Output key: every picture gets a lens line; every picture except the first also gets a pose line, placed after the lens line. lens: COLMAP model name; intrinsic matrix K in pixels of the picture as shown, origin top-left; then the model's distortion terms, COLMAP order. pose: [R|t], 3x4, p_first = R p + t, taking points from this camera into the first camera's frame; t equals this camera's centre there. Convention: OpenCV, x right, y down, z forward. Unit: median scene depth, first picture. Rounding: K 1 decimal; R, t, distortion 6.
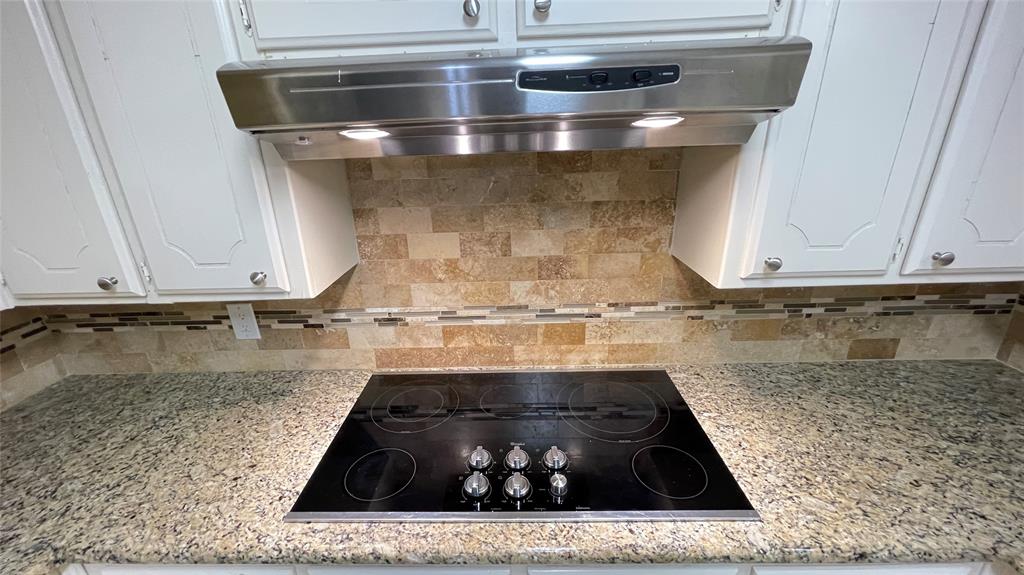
lens RADIAL K [[417.7, 0, 509.4], [0, 417.7, 294.6], [0, 0, 1]] dist [-0.002891, 0.002783]
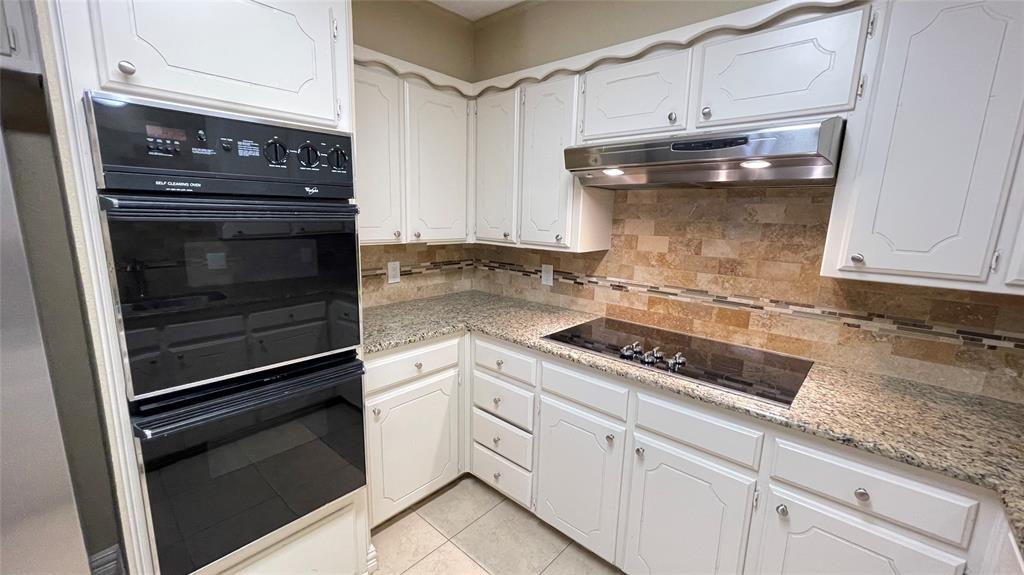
lens RADIAL K [[417.7, 0, 509.8], [0, 417.7, 291.0], [0, 0, 1]] dist [-0.002891, 0.002783]
pose [[0.755831, 0.170246, -0.632247, 0.456819], [-0.271574, 0.960143, -0.066120, 0.318295], [0.595791, 0.221678, 0.771940, -0.560560]]
